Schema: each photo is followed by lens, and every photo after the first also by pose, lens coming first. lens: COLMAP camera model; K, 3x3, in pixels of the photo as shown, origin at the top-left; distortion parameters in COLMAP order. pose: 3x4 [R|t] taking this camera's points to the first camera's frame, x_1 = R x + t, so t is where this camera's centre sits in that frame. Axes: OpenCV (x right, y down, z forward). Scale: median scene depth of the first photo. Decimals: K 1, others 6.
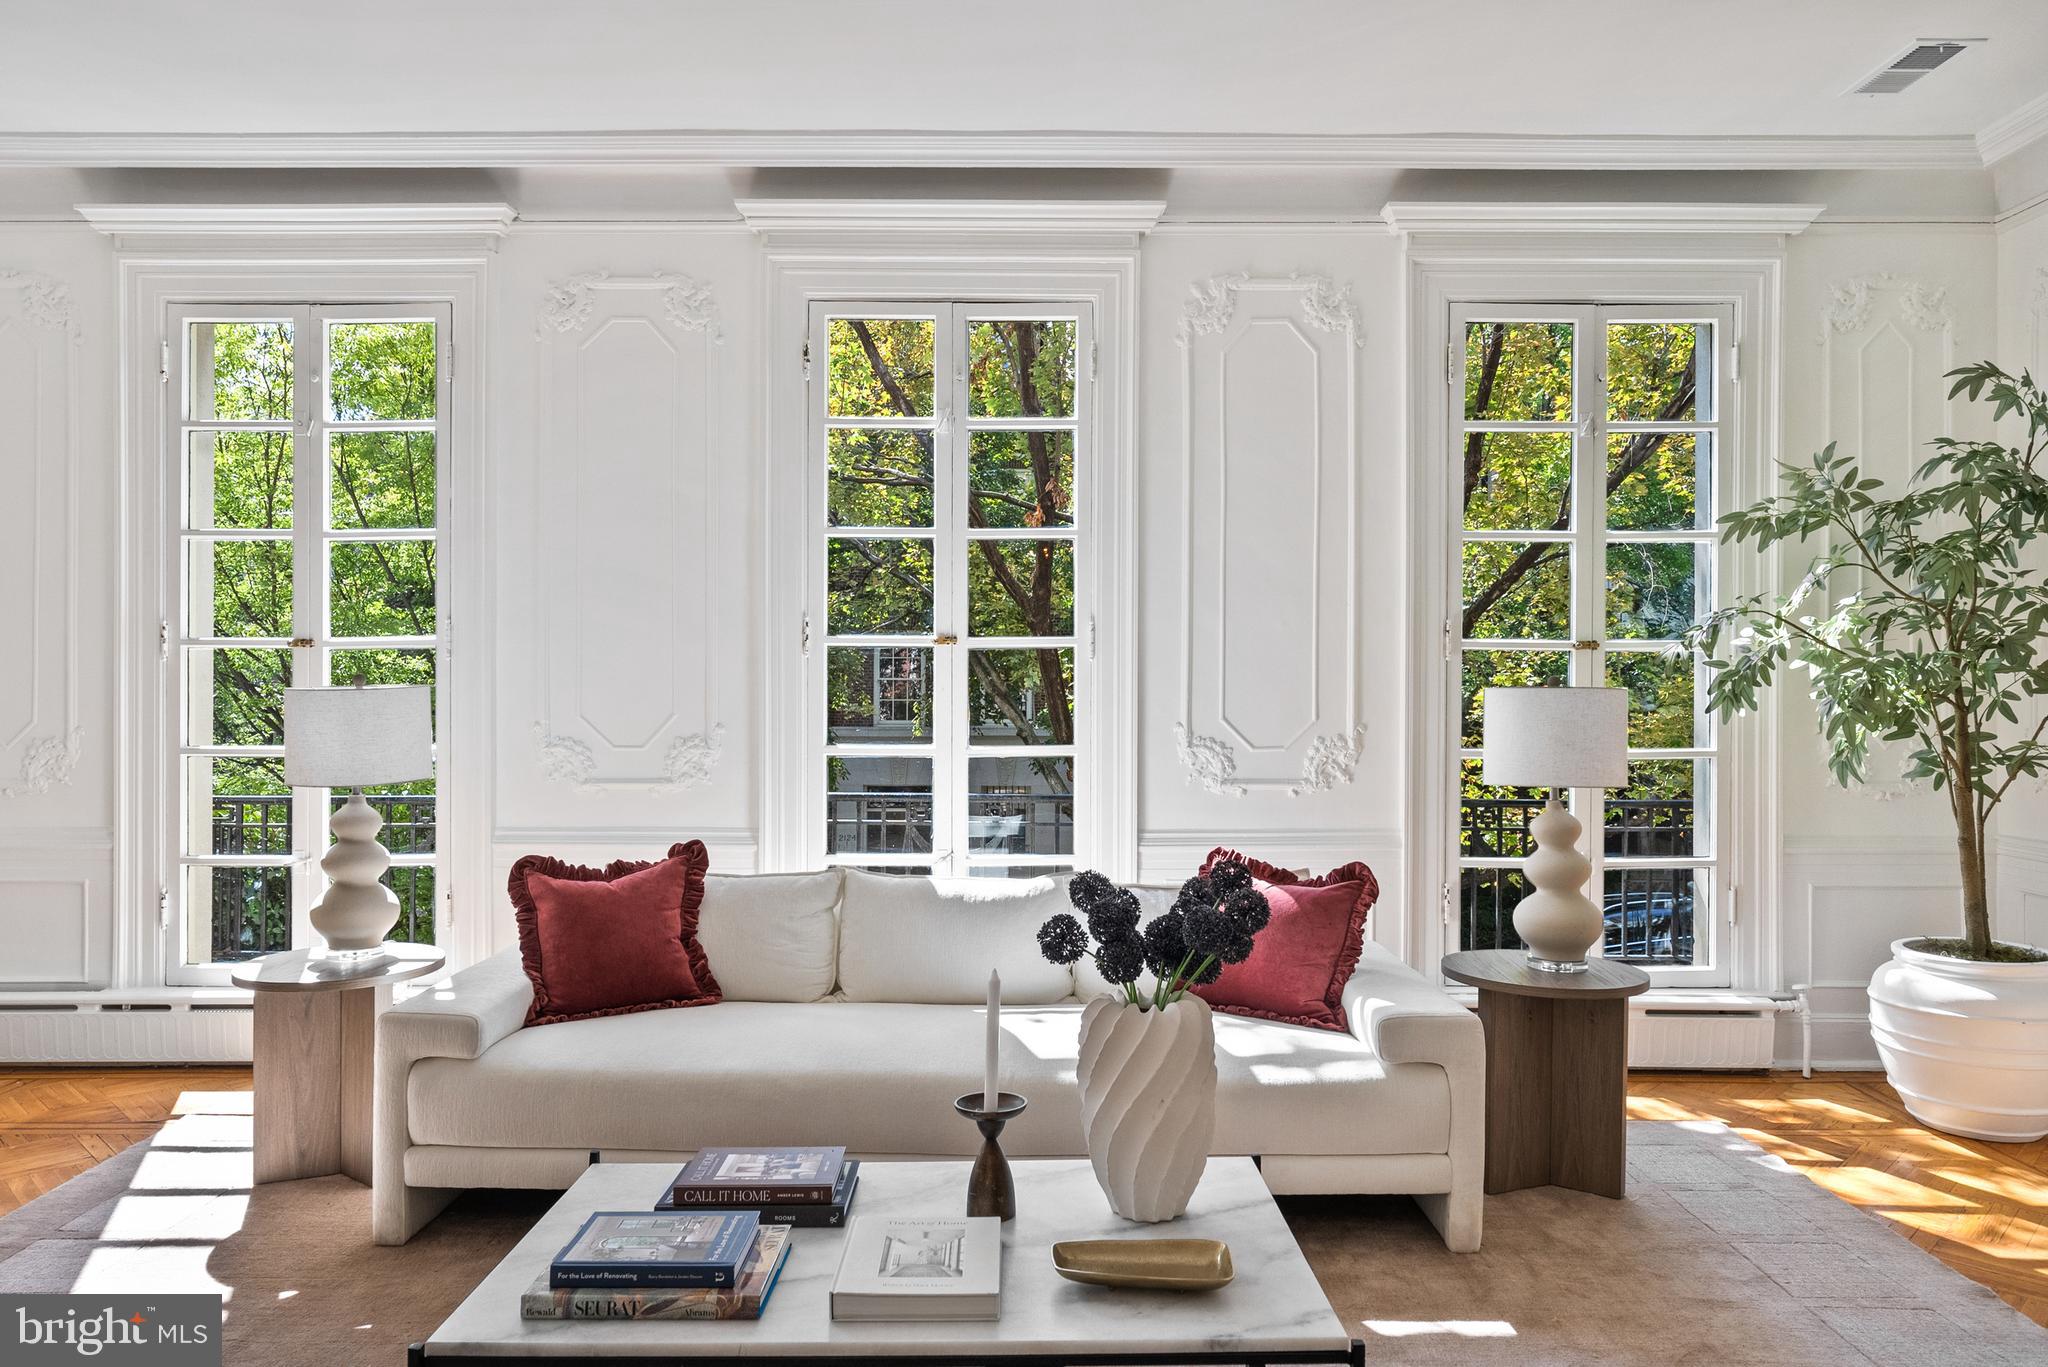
lens RADIAL K [[1366.6, 0, 1024.0], [0, 1366.6, 683.5], [0, 0, 1]] dist [0.005573, 0.000440]
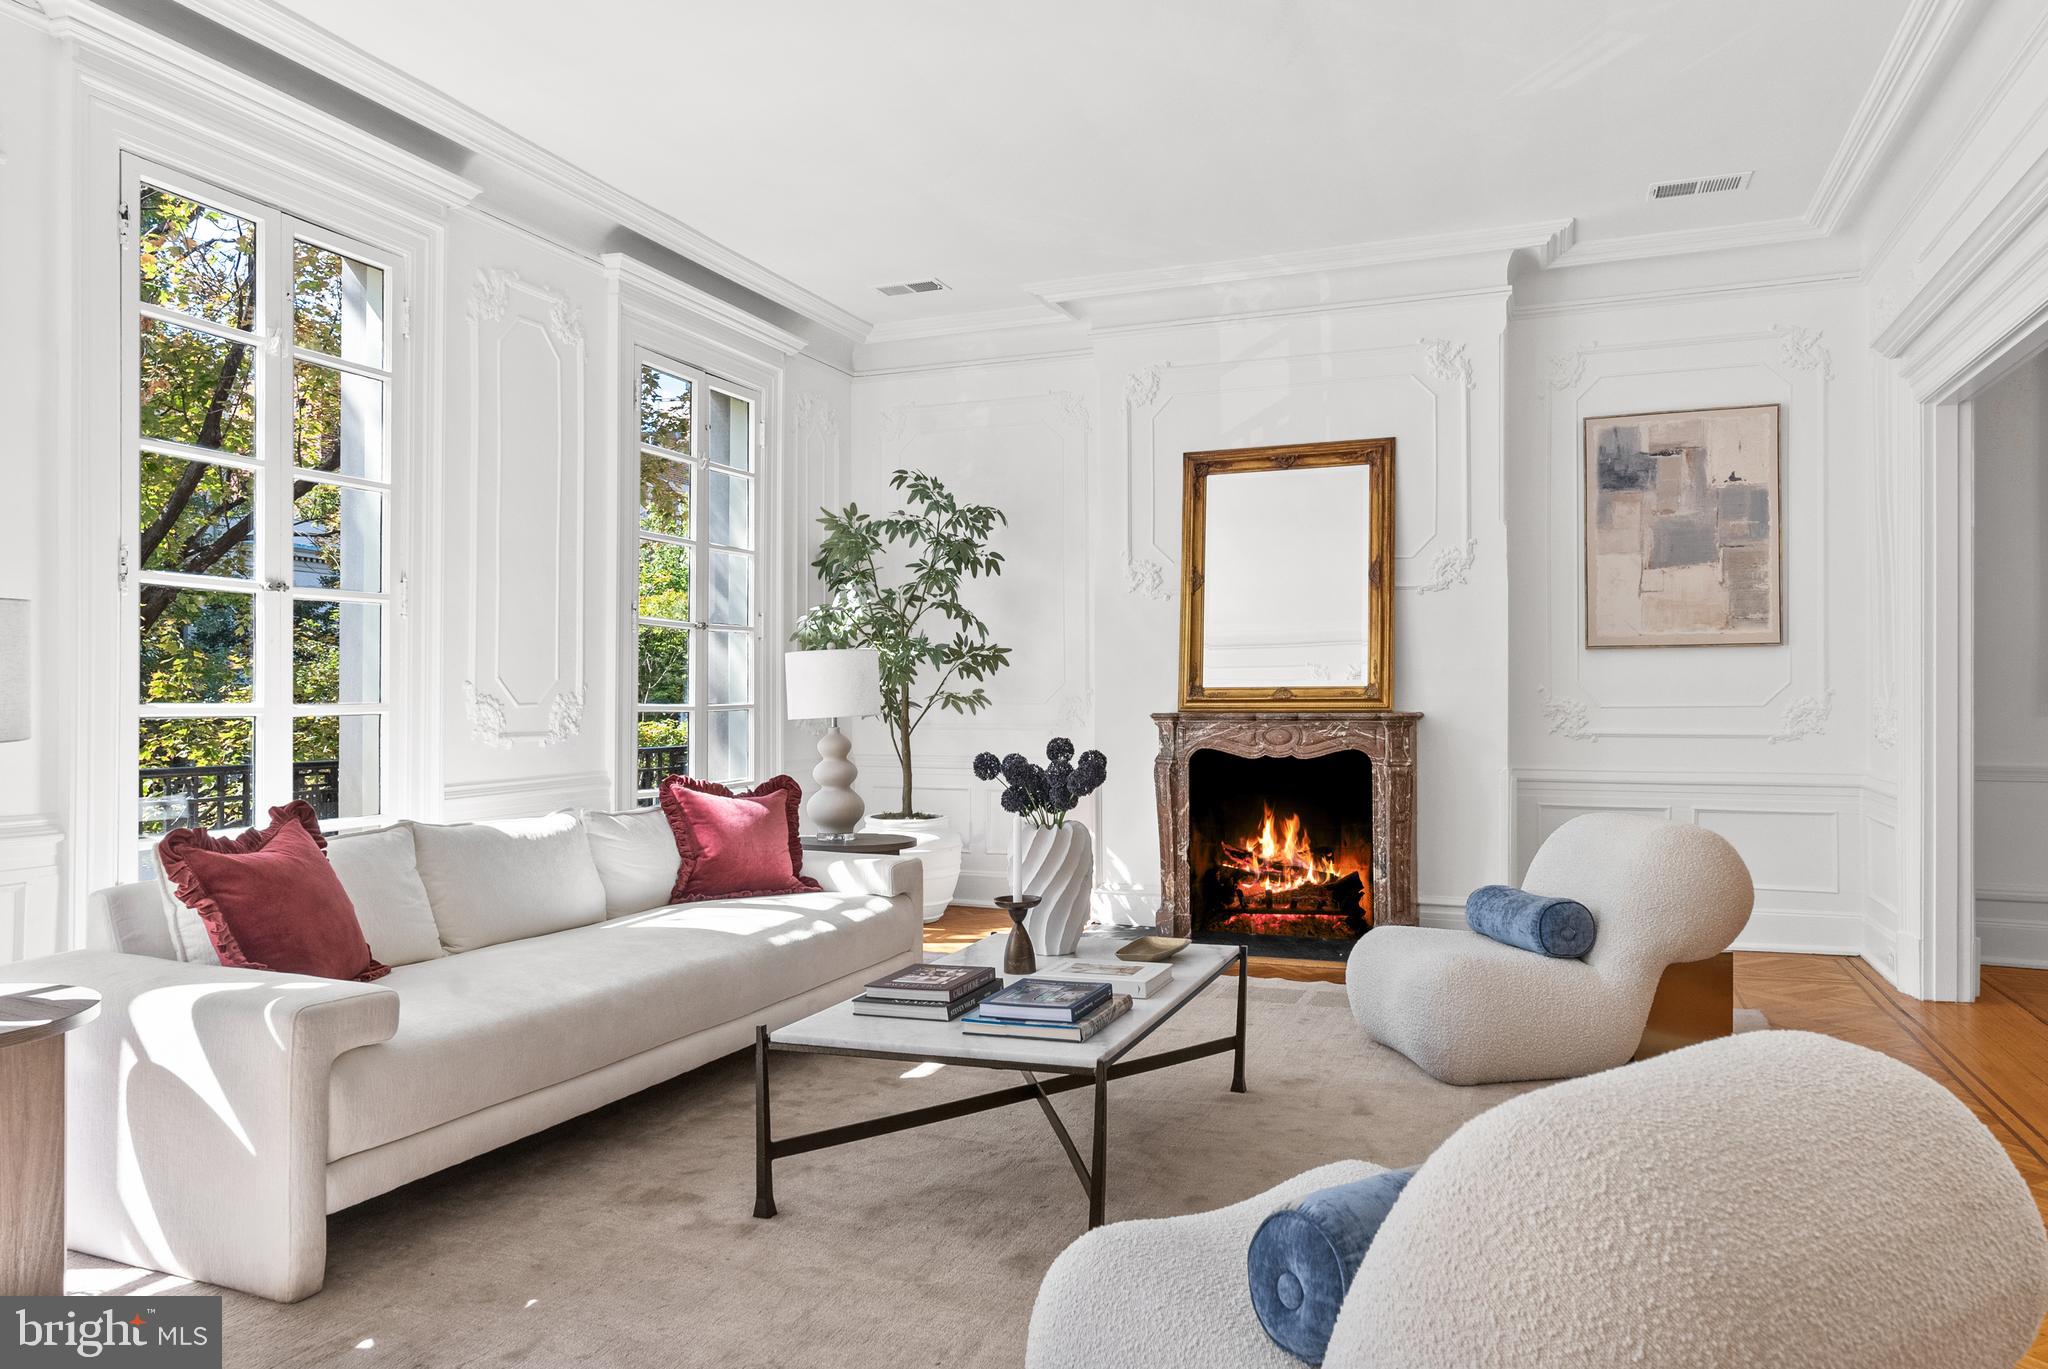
lens RADIAL K [[1366.6, 0, 1024.0], [0, 1366.6, 684.5], [0, 0, 1]] dist [0.005573, 0.000440]
pose [[0.372549, 0.007288, 0.927984, -0.709126], [-0.001308, 0.999972, -0.007329, 0.039001], [-0.928012, 0.001517, 0.372548, 0.210619]]
